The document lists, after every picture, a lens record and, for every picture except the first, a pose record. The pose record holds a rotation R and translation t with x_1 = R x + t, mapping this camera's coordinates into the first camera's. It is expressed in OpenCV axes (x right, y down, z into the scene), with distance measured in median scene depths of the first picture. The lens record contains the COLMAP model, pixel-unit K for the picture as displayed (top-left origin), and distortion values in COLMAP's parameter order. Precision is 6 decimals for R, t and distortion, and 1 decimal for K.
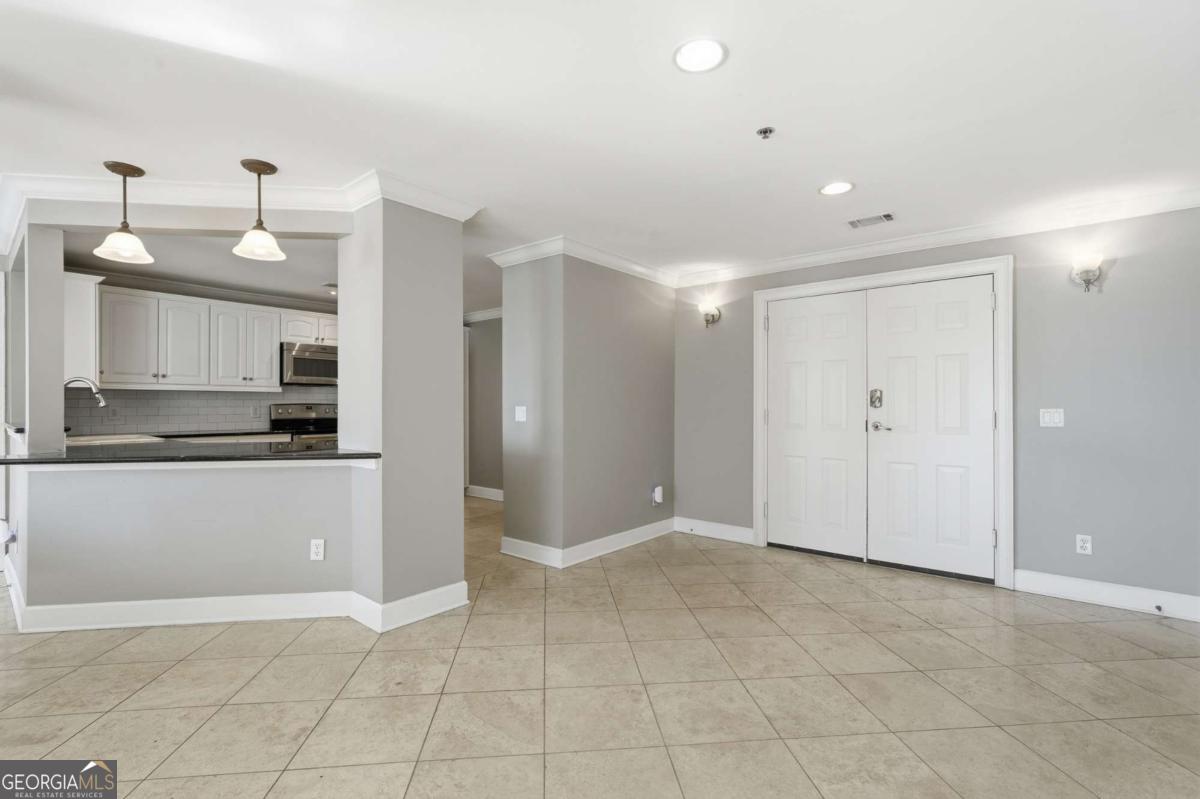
lens RADIAL K [[528.7, 0, 598.9], [0, 528.7, 402.1], [0, 0, 1]] dist [-0.001397, -0.000237]
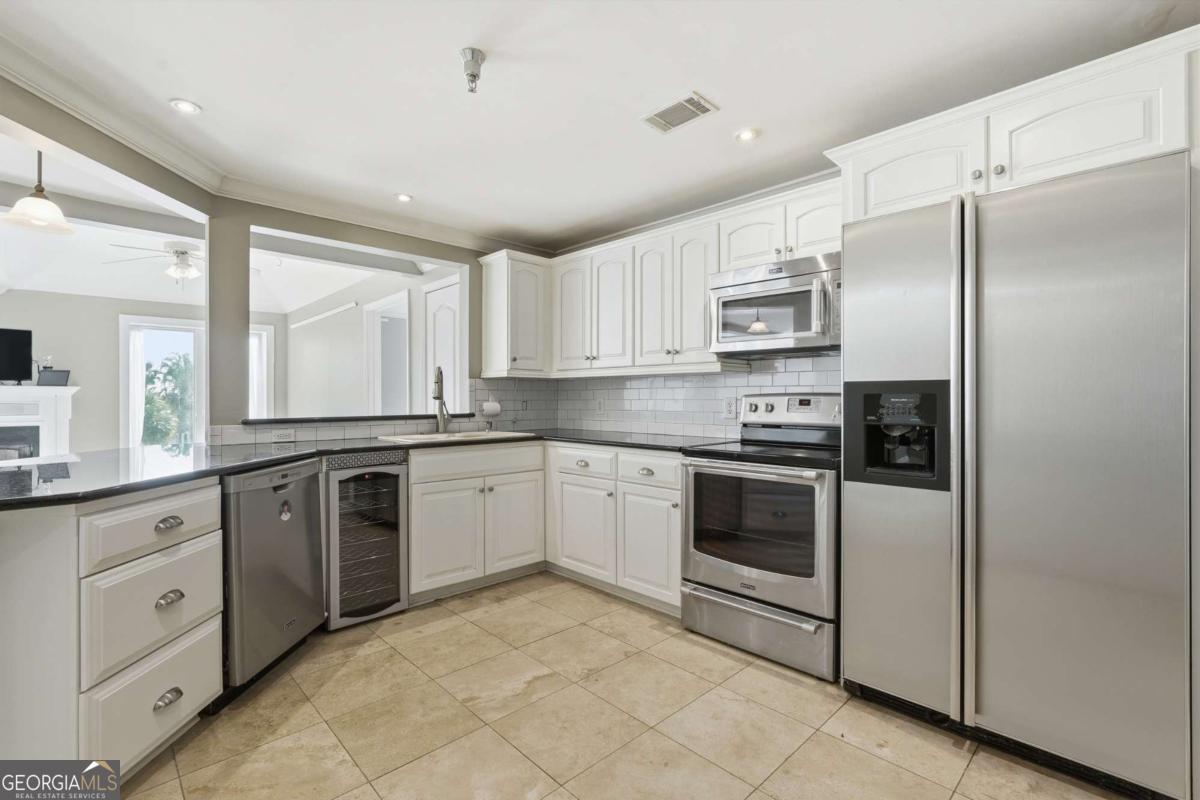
lens RADIAL K [[540.2, 0, 605.5], [0, 540.2, 399.5], [0, 0, 1]] dist [-0.018782, 0.009139]
pose [[-0.105534, 0.005505, -0.994401, -0.065787], [0.008517, 0.999953, 0.004631, 0.005990], [0.994379, -0.007981, -0.105575, 1.101652]]
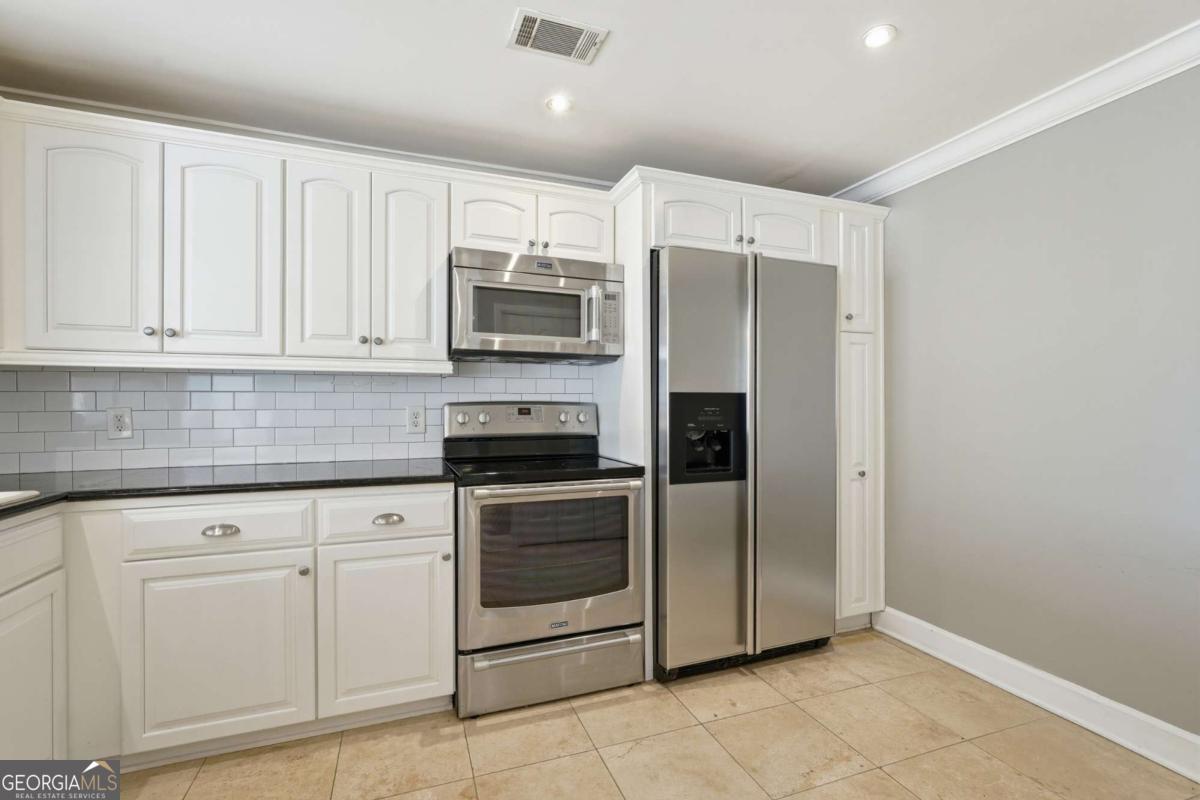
lens RADIAL K [[537.3, 0, 603.3], [0, 537.3, 404.7], [0, 0, 1]] dist [-0.017487, 0.009522]
pose [[0.867864, 0.002906, -0.496793, -0.340817], [0.002551, 0.999944, 0.010306, 0.001408], [0.496795, -0.010211, 0.867808, 0.814060]]
